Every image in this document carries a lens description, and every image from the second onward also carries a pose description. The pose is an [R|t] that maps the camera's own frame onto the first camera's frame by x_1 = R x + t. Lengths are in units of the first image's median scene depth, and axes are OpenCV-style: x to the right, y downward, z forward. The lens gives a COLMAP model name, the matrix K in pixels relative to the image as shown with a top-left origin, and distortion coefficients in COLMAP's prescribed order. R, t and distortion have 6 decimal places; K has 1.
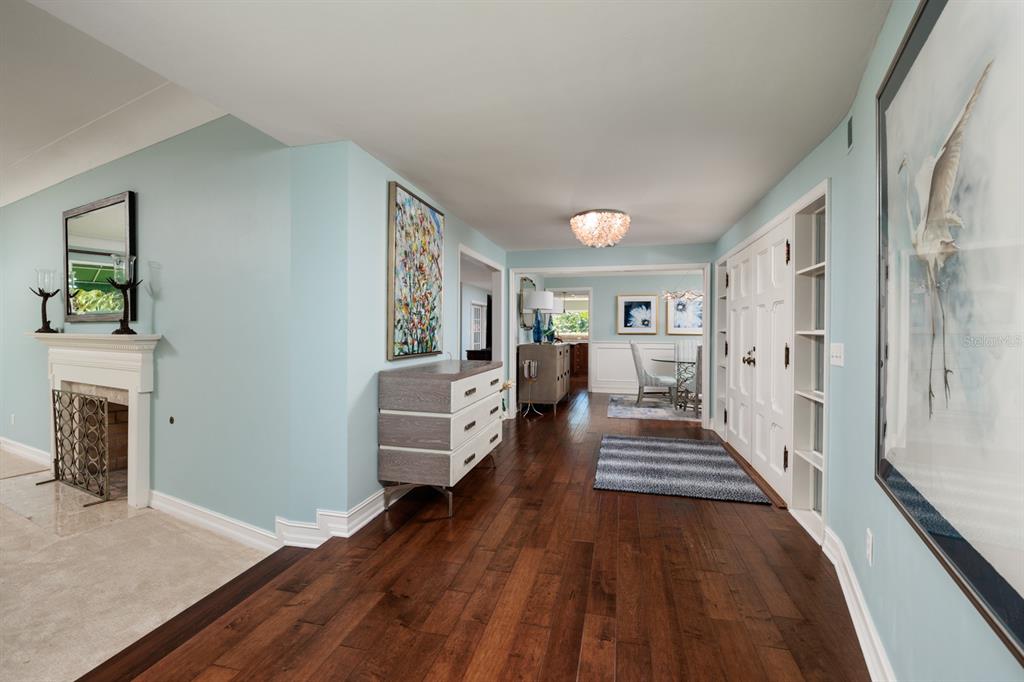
lens RADIAL K [[448.7, 0, 511.9], [0, 448.7, 335.4], [0, 0, 1]] dist [0.000269, -0.000522]
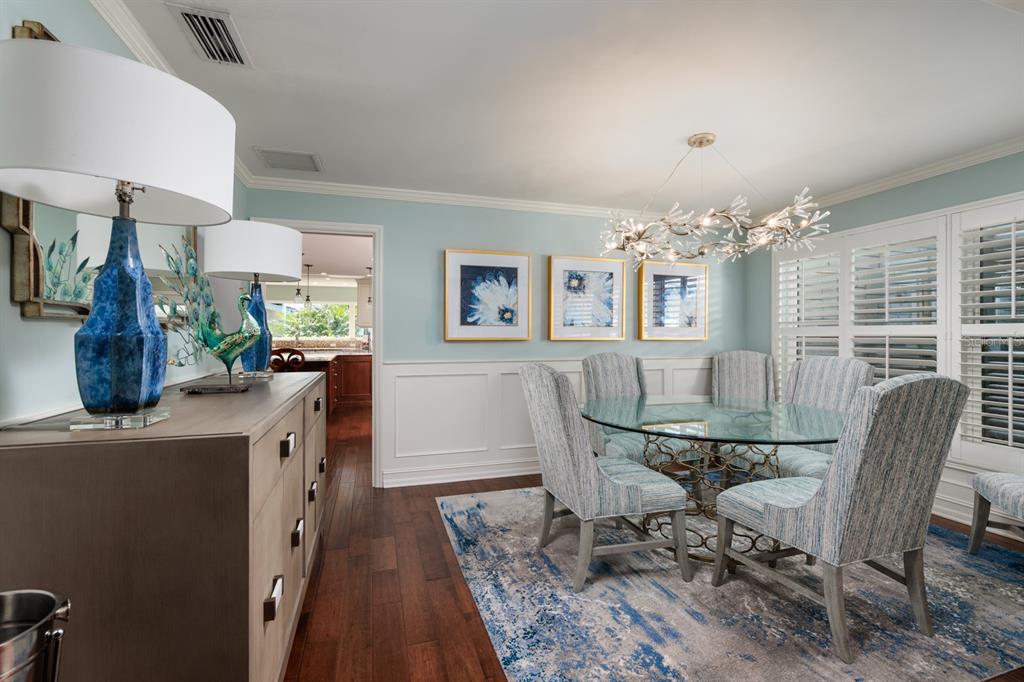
lens RADIAL K [[448.7, 0, 511.5], [0, 448.7, 334.8], [0, 0, 1]] dist [0.000269, -0.000522]
pose [[0.857617, -0.008347, 0.514221, 0.075272], [0.011245, 0.999934, -0.002523, -0.007952], [-0.514166, 0.007947, 0.857654, 0.617051]]
